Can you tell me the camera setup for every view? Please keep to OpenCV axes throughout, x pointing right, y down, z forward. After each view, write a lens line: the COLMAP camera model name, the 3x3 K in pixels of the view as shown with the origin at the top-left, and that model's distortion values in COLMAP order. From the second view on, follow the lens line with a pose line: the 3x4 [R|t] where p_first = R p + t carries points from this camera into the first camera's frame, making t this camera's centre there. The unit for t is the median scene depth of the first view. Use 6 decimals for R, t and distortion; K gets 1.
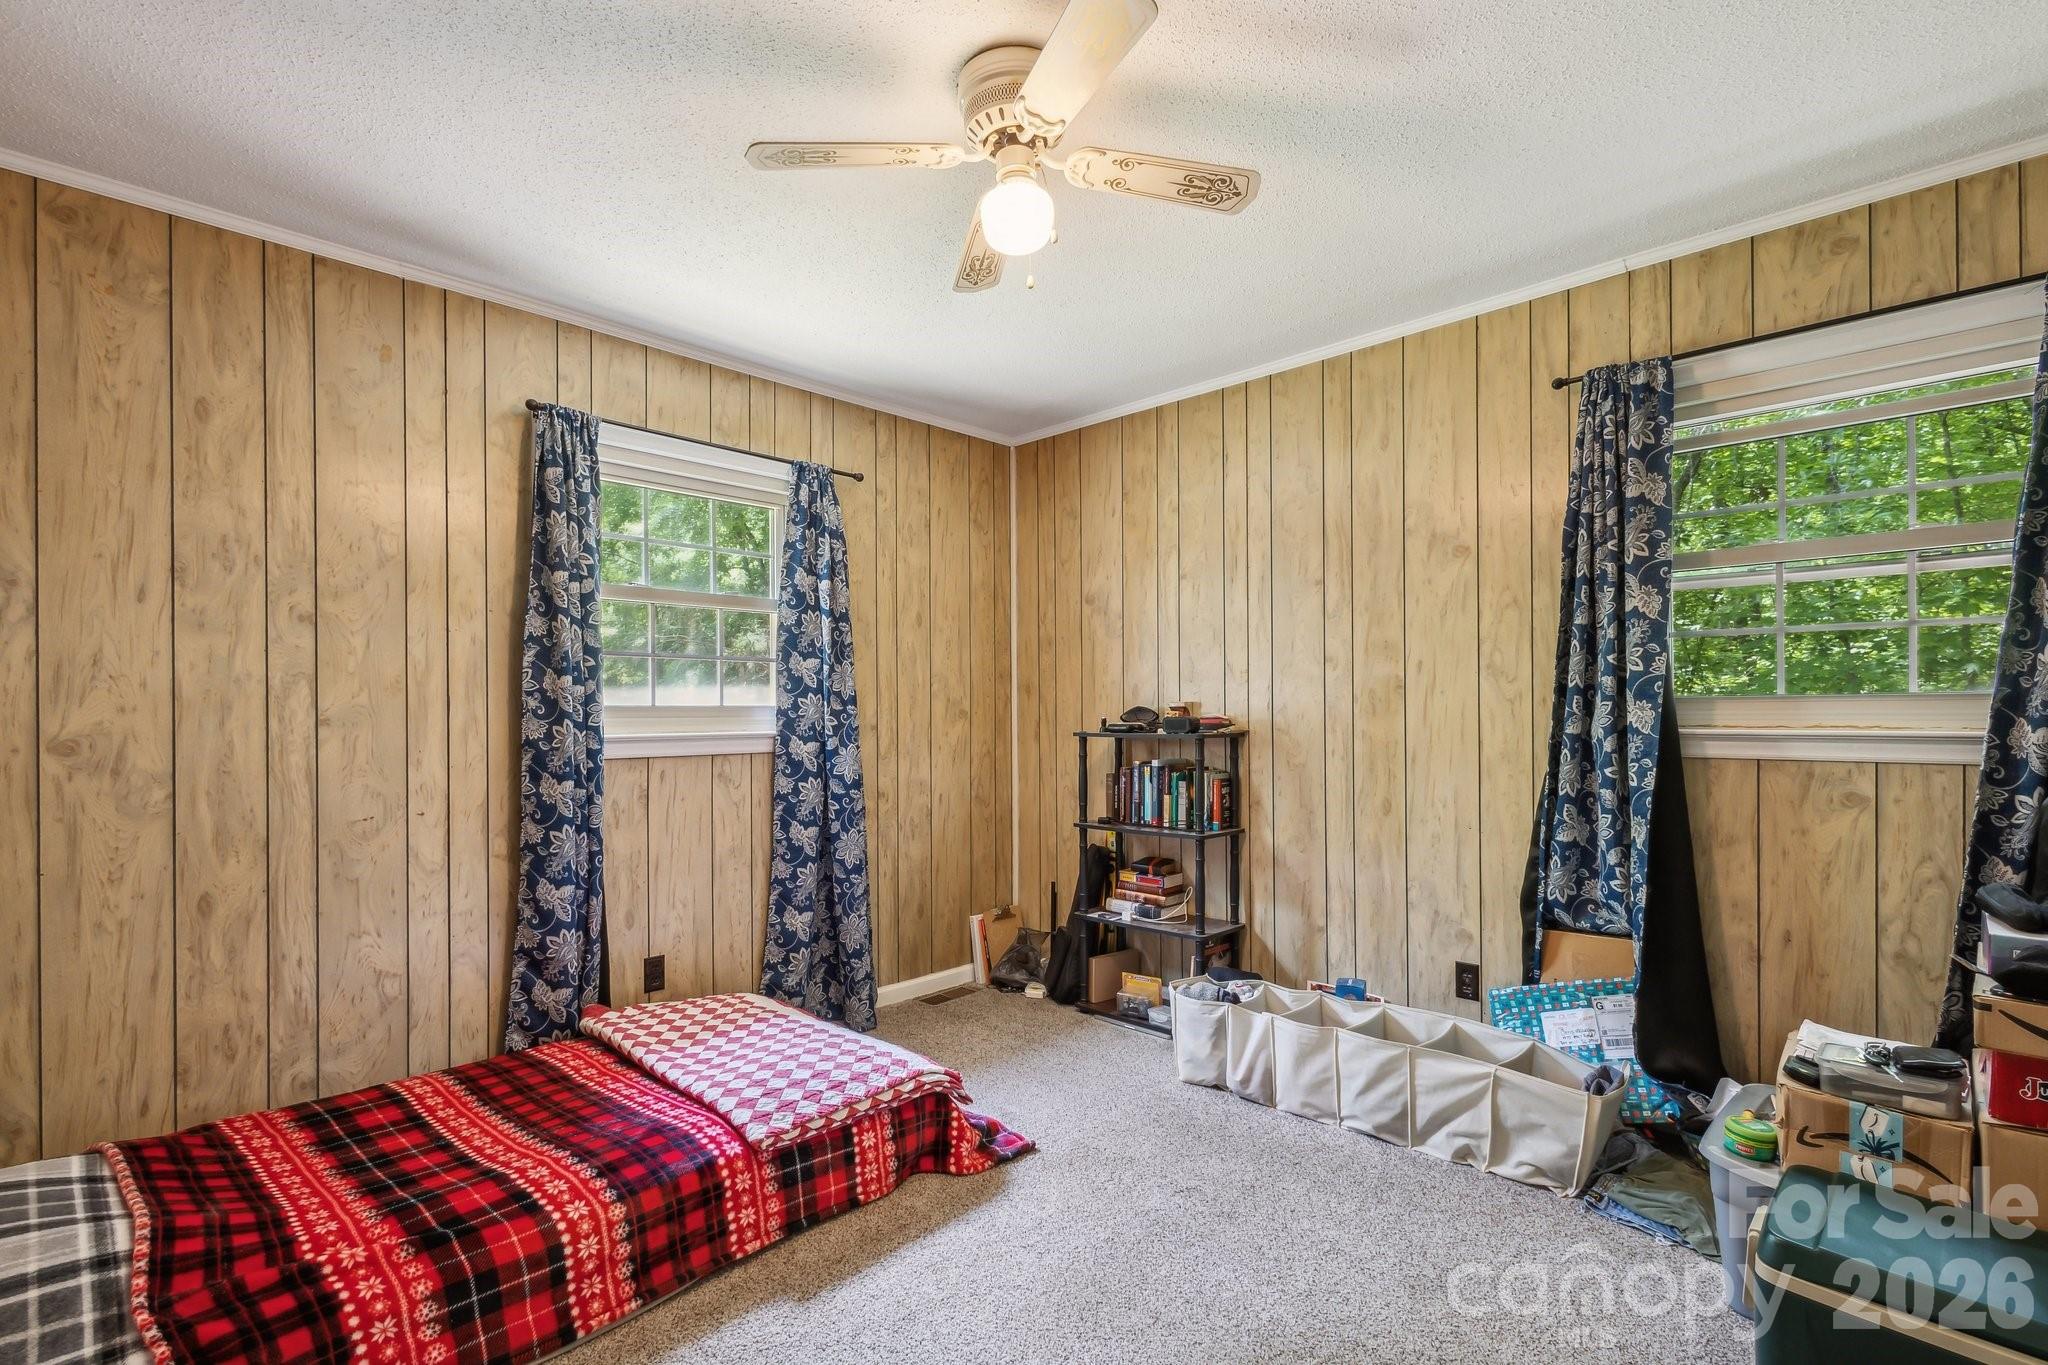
lens RADIAL K [[941.8, 0, 1030.4], [0, 941.8, 708.3], [0, 0, 1]] dist [0.002101, -0.000747]
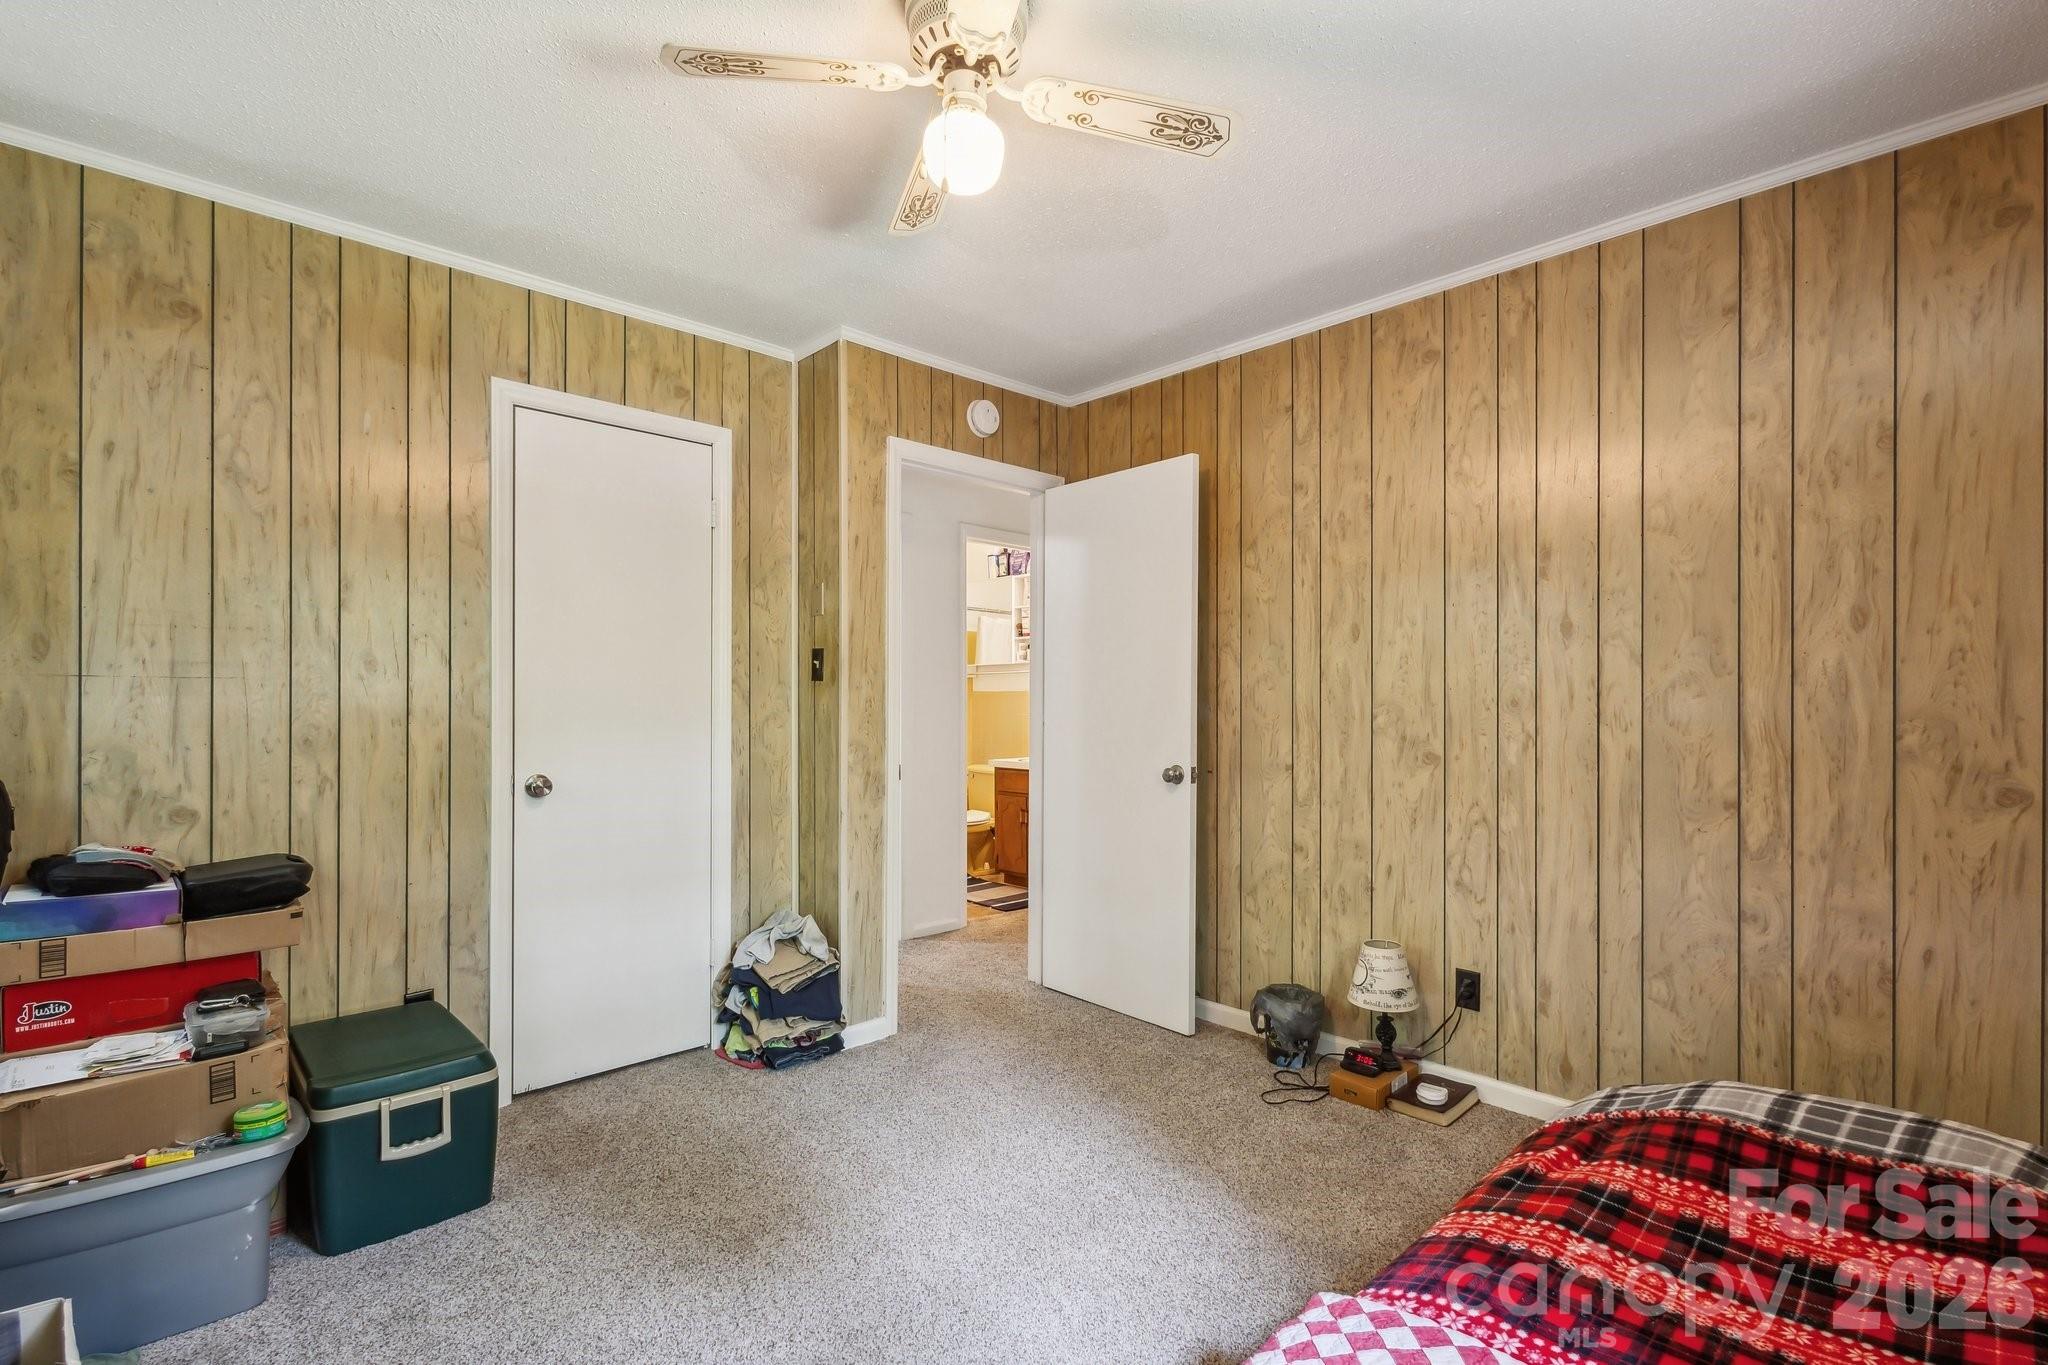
lens RADIAL K [[947.7, 0, 1014.6], [0, 947.7, 699.1], [0, 0, 1]] dist [0.004467, -0.000445]
pose [[-0.998447, 0.008772, 0.055024, -0.073730], [0.008674, 0.999960, -0.002016, 0.005038], [-0.055039, -0.001535, -0.998483, 1.308328]]
